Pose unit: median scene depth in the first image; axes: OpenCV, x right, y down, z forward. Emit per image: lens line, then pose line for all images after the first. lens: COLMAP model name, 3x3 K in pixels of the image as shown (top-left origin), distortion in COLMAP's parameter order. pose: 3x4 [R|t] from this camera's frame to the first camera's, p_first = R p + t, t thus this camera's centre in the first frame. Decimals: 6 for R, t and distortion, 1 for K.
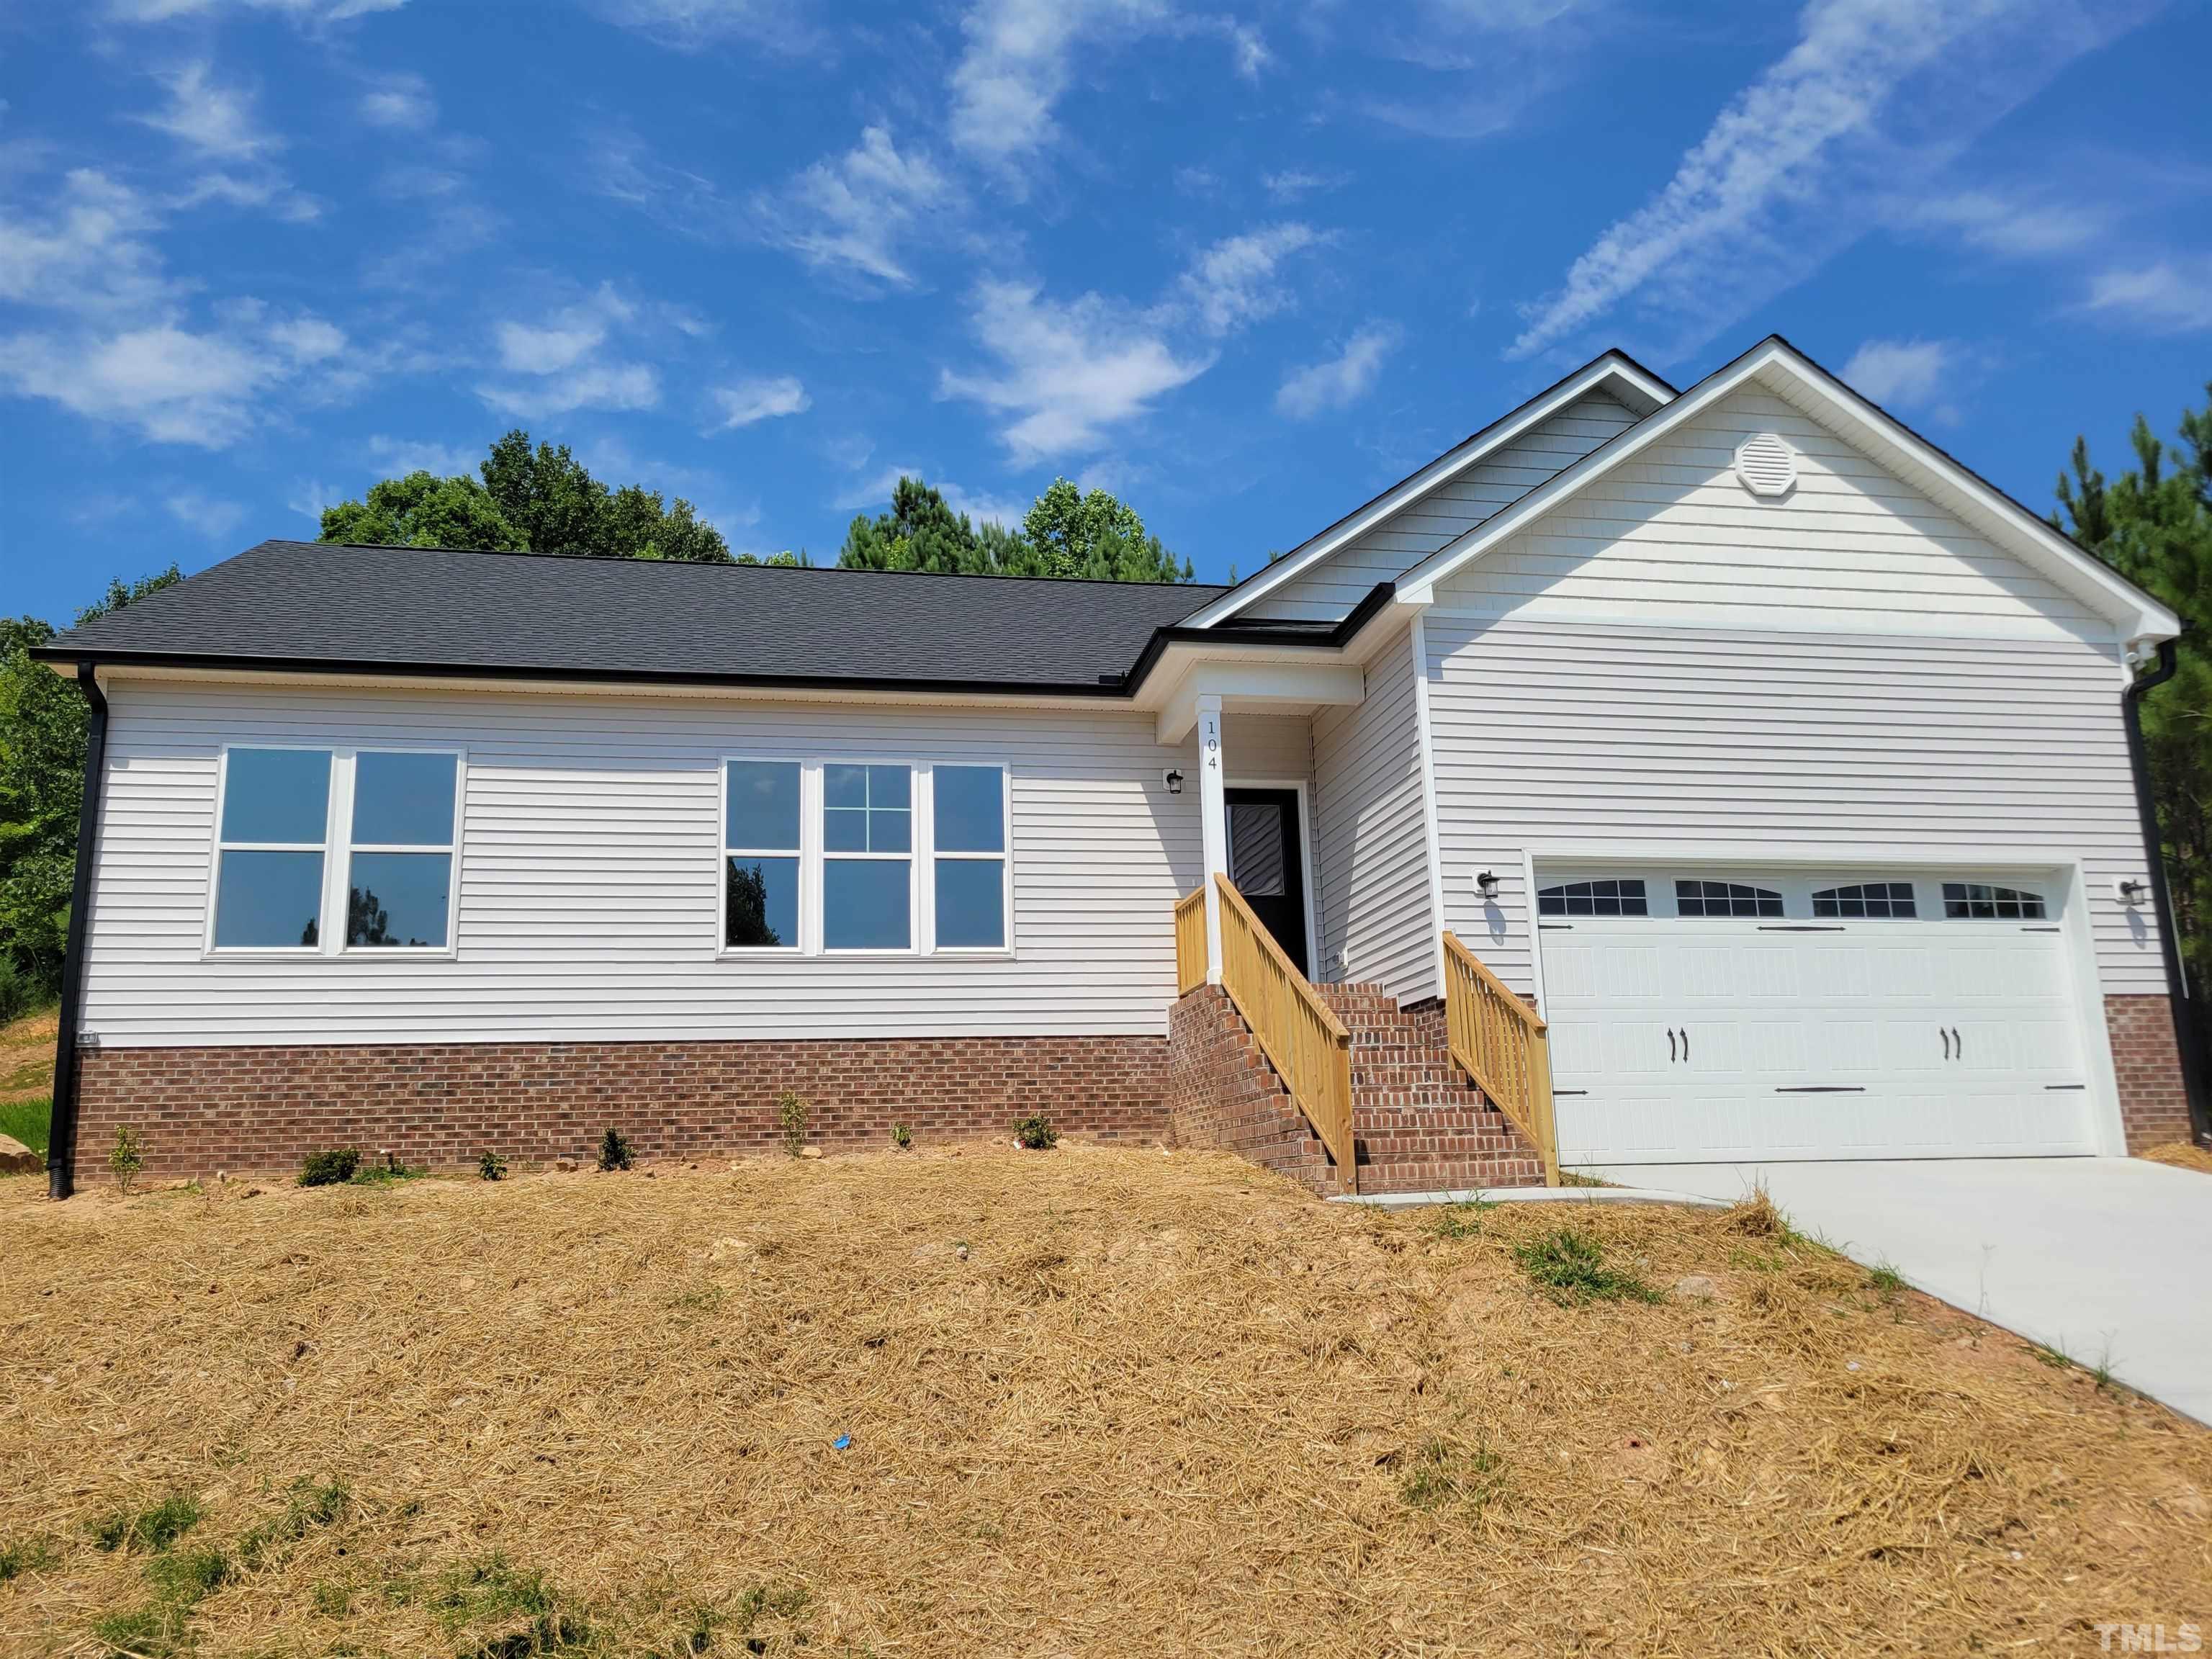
lens RADIAL K [[1672.2, 0, 1116.4], [0, 1672.2, 836.0], [0, 0, 1]] dist [0.046374, -0.029075]
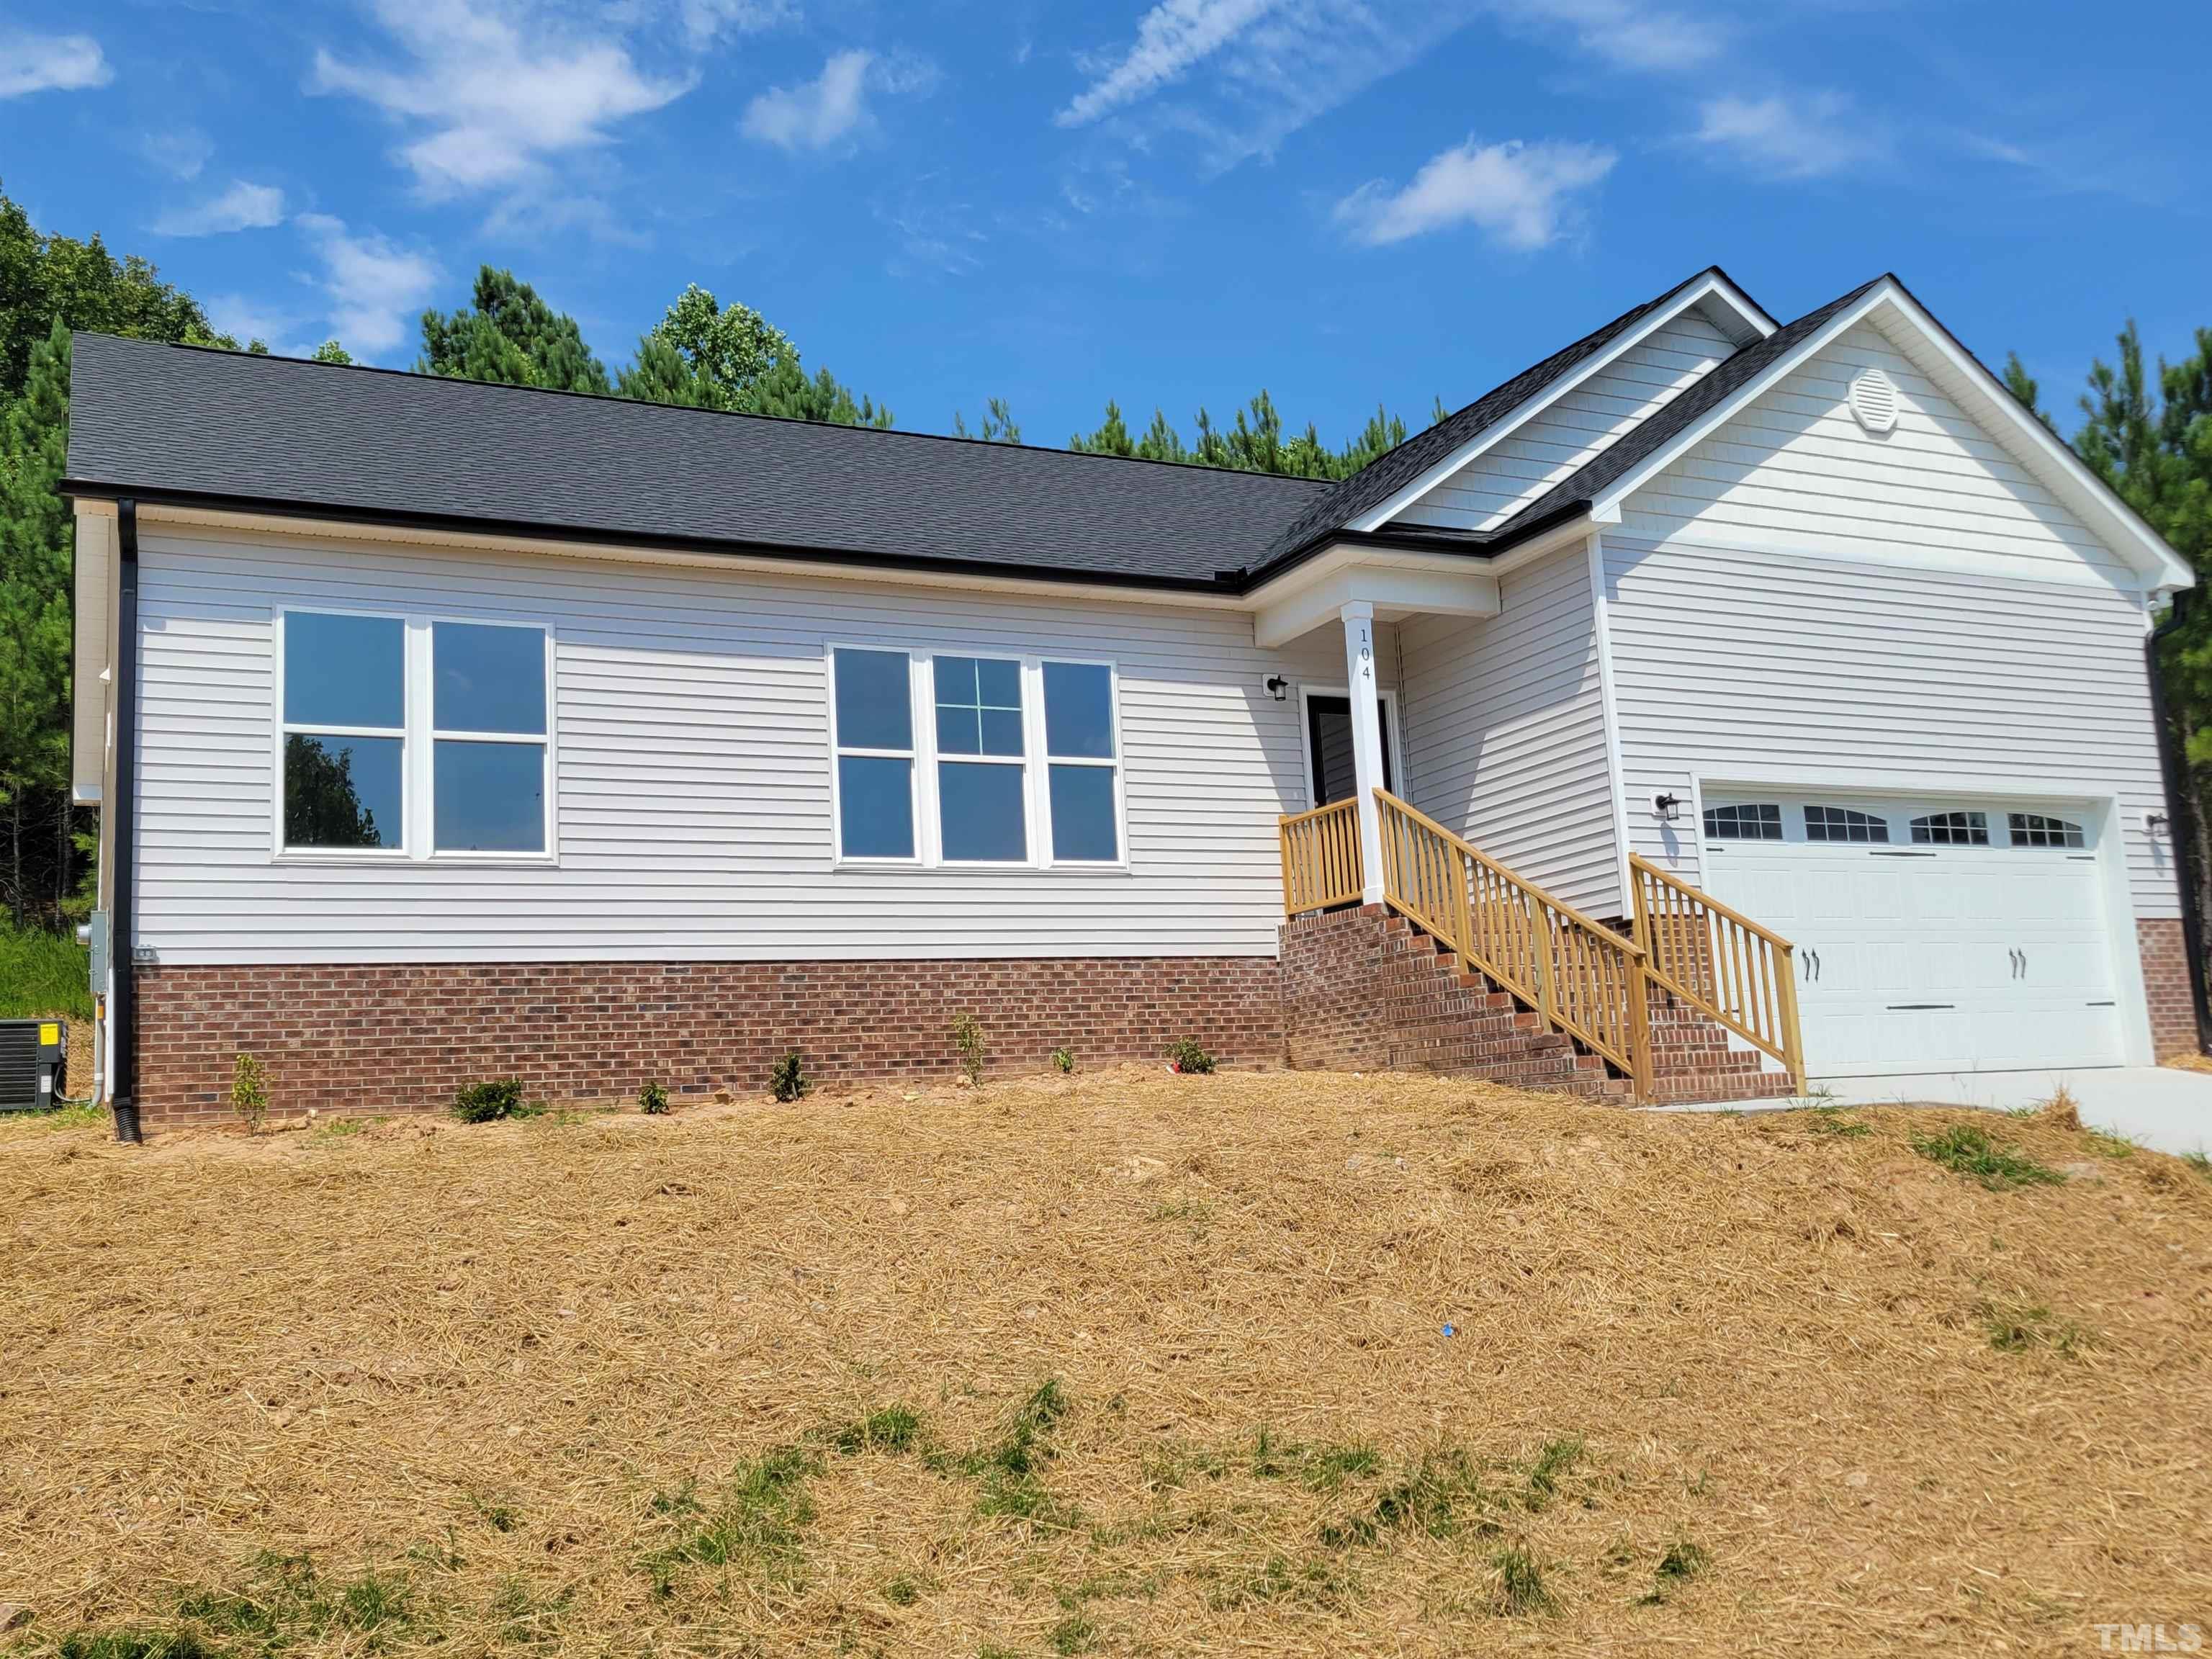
lens RADIAL K [[2175.0, 0, 1106.4], [0, 2175.0, 815.7], [0, 0, 1]] dist [0.050150, 0.000000]
pose [[0.959536, 0.019696, 0.280896, -0.428187], [-0.032448, 0.998640, 0.040818, -0.007890], [-0.279710, -0.048281, 0.958870, -0.156498]]
